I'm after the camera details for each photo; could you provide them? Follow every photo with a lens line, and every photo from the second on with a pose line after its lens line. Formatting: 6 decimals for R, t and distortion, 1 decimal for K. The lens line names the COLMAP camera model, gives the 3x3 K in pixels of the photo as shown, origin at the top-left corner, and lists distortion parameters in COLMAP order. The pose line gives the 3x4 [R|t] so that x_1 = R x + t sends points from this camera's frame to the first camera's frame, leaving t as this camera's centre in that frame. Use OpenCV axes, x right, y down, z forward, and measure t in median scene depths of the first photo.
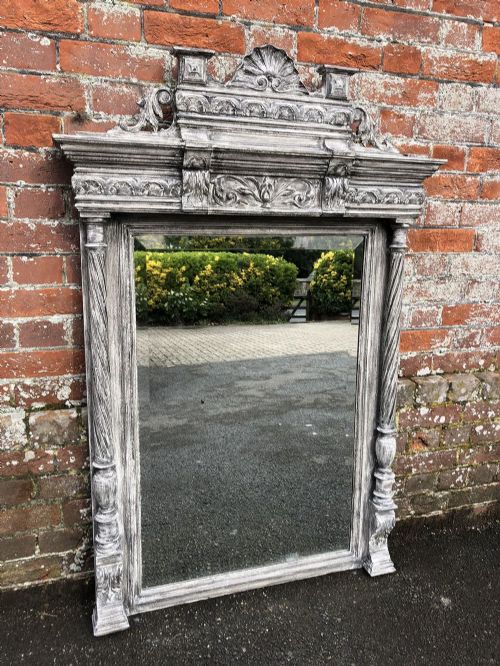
lens RADIAL K [[415.8, 0, 252.0], [0, 415.8, 302.3], [0, 0, 1]] dist [0.007166, -0.000204]
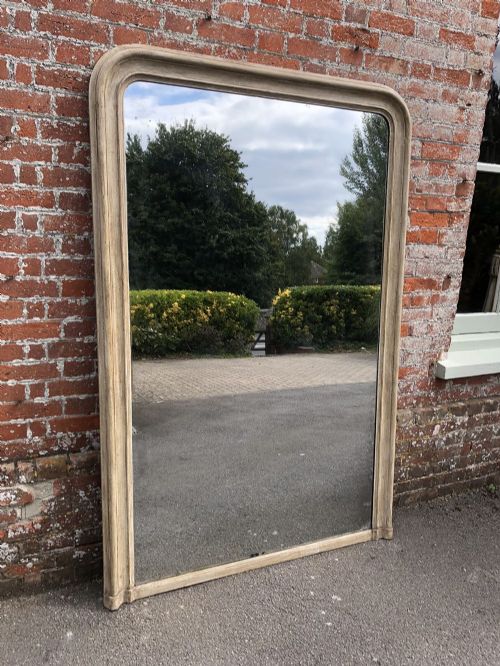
lens RADIAL K [[393.4, 0, 250.0], [0, 393.4, 333.0], [0, 0, 1]] dist [0.003236, 0.000979]
pose [[0.994854, -0.019218, 0.099478, -0.229303], [0.019157, 0.999815, 0.001567, -0.136765], [-0.099490, 0.000347, 0.995038, -0.452346]]
